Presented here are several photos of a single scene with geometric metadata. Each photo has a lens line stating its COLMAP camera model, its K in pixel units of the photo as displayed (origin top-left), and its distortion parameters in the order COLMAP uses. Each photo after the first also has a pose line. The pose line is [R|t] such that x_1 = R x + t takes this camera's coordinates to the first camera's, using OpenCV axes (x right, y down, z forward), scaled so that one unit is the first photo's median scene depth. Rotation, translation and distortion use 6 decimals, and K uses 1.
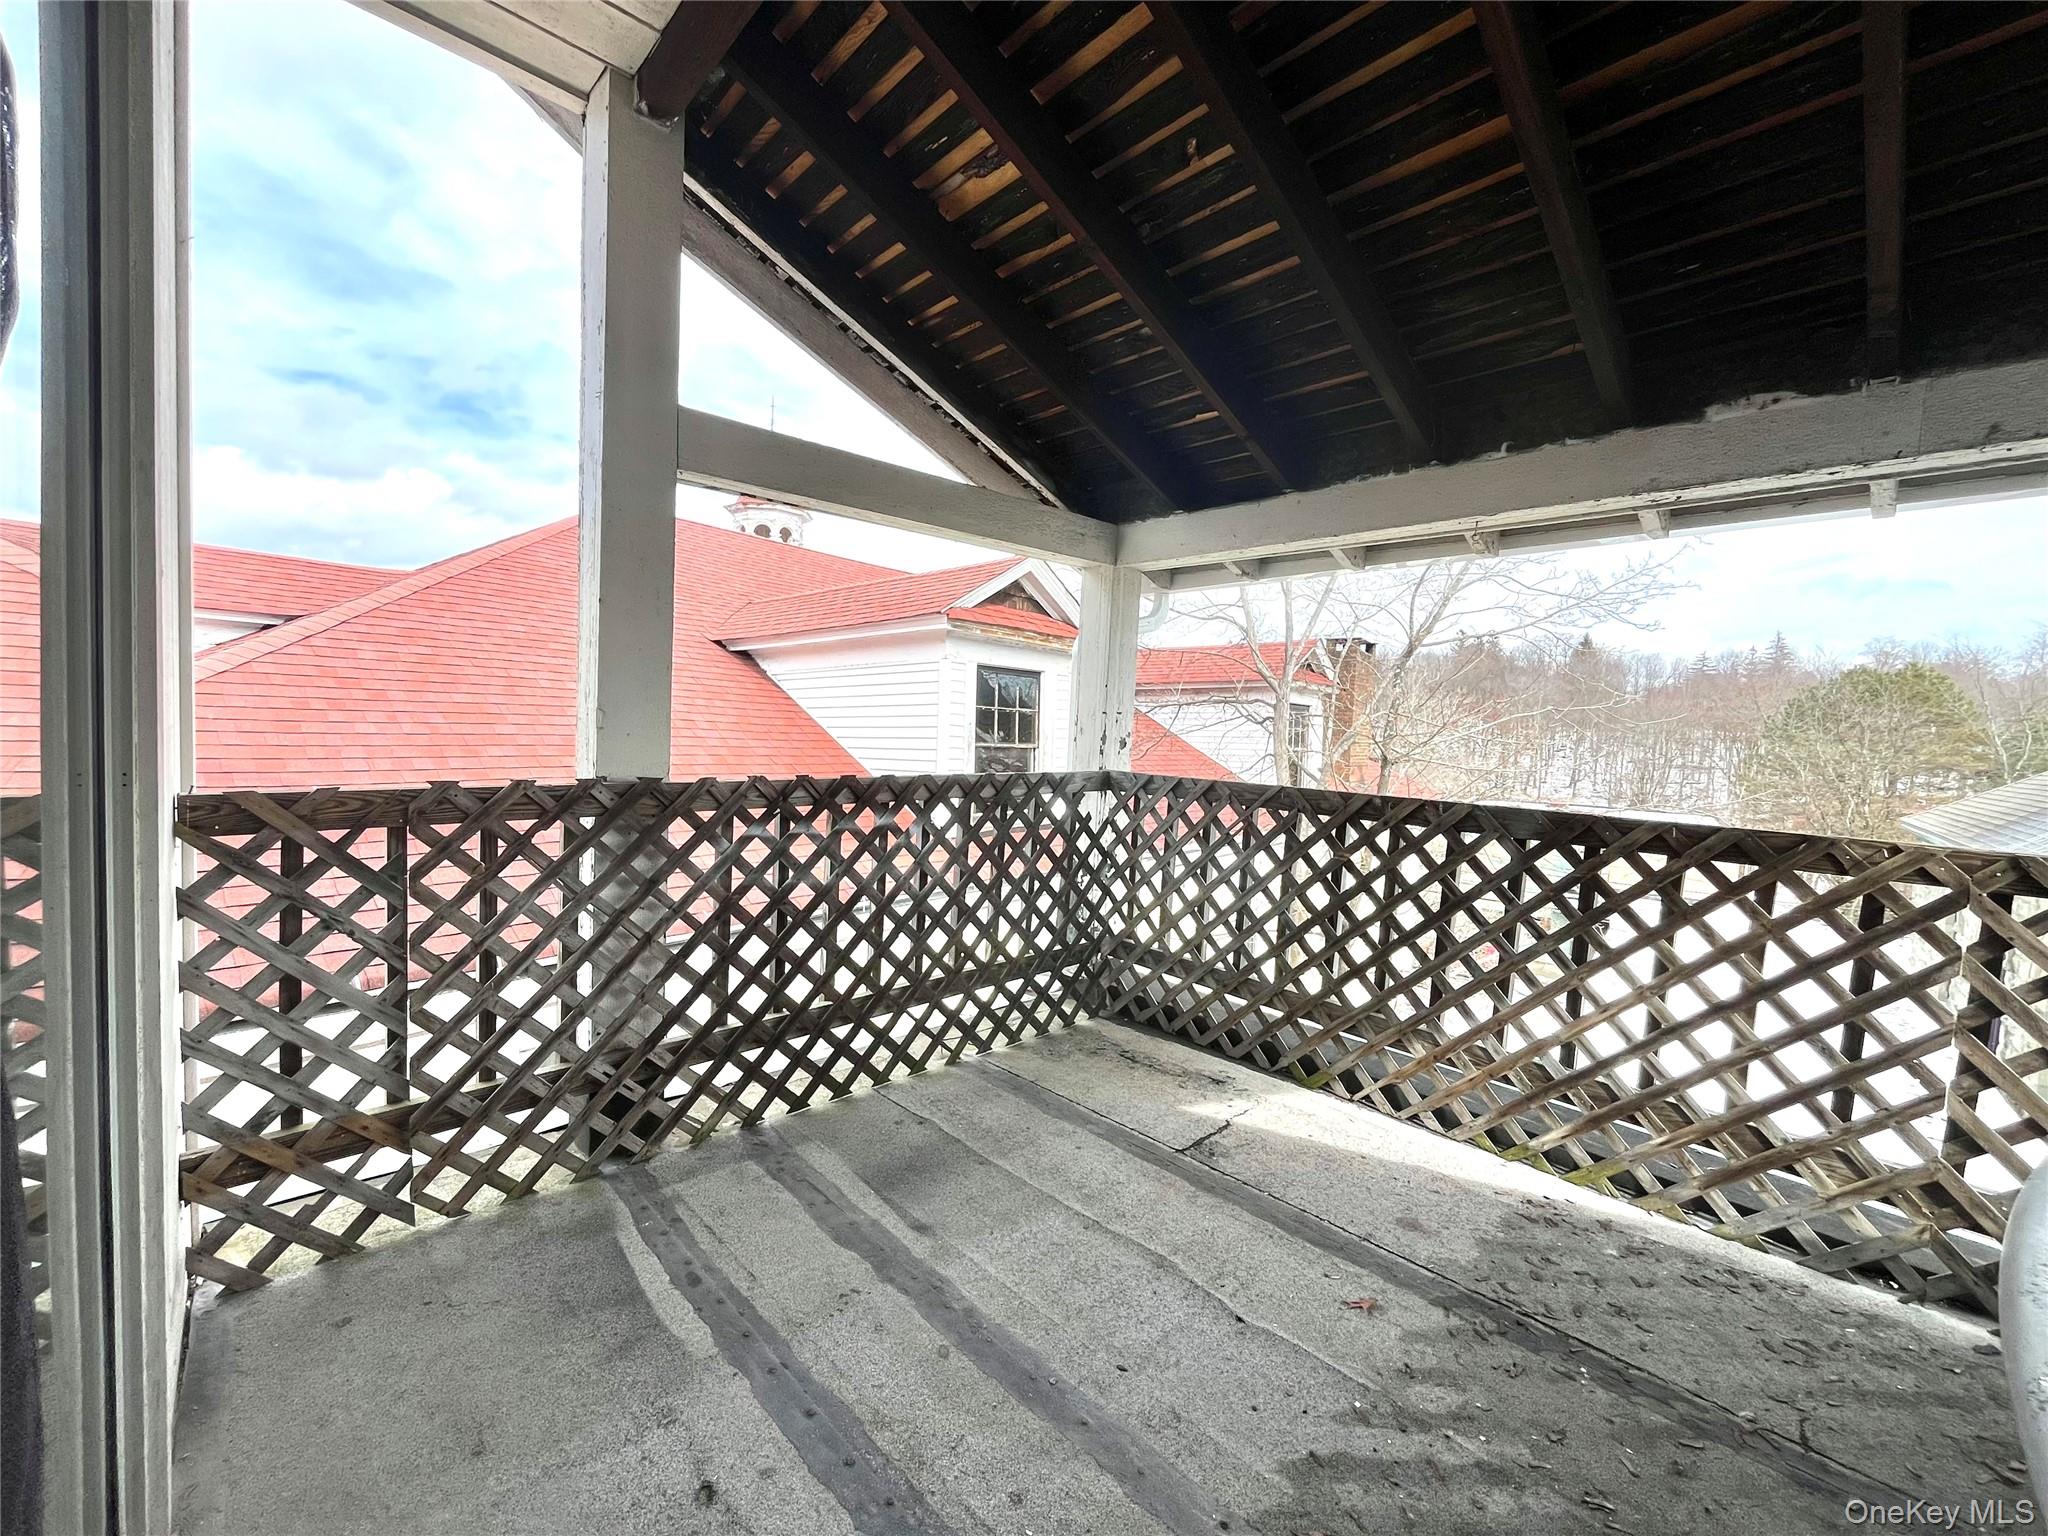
lens RADIAL K [[823.6, 0, 1026.0], [0, 823.6, 767.7], [0, 0, 1]] dist [0.001541, 0.000031]
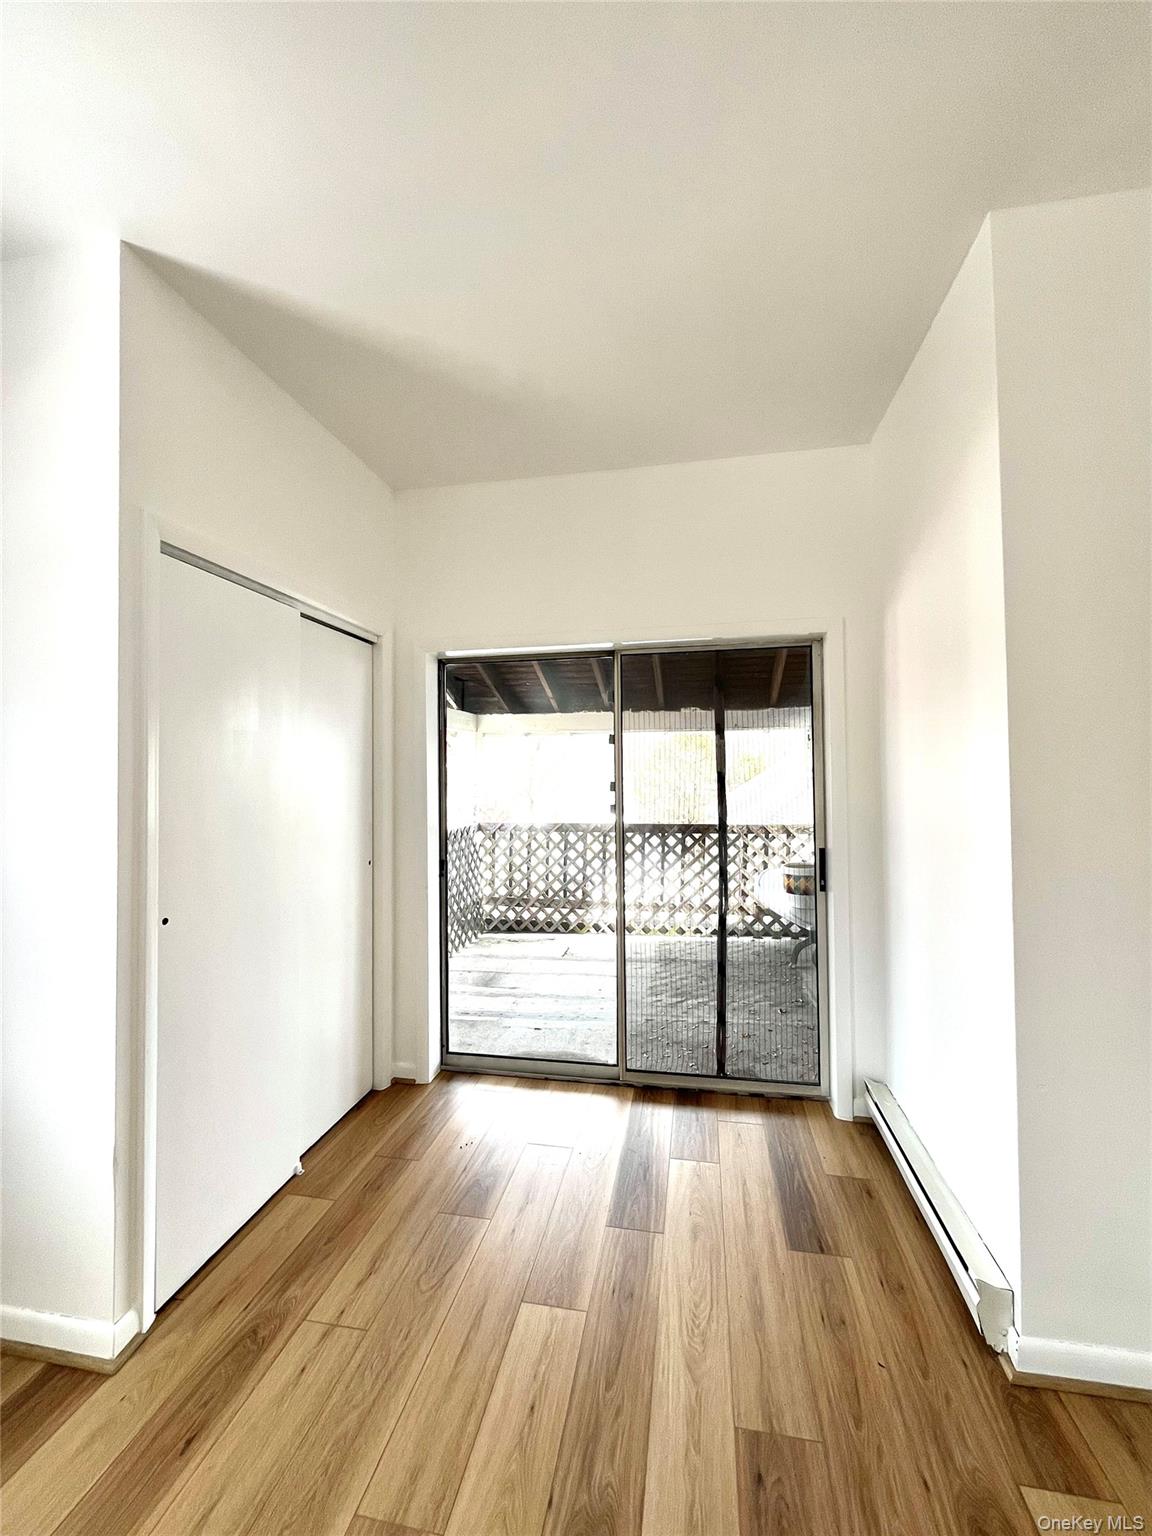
lens RADIAL K [[617.7, 0, 579.1], [0, 617.7, 764.2], [0, 0, 1]] dist [0.001541, 0.000031]
pose [[0.812095, -0.046308, 0.581684, -1.067966], [0.075540, 0.996801, -0.026106, -0.148593], [-0.578614, 0.065141, 0.812996, -0.881740]]
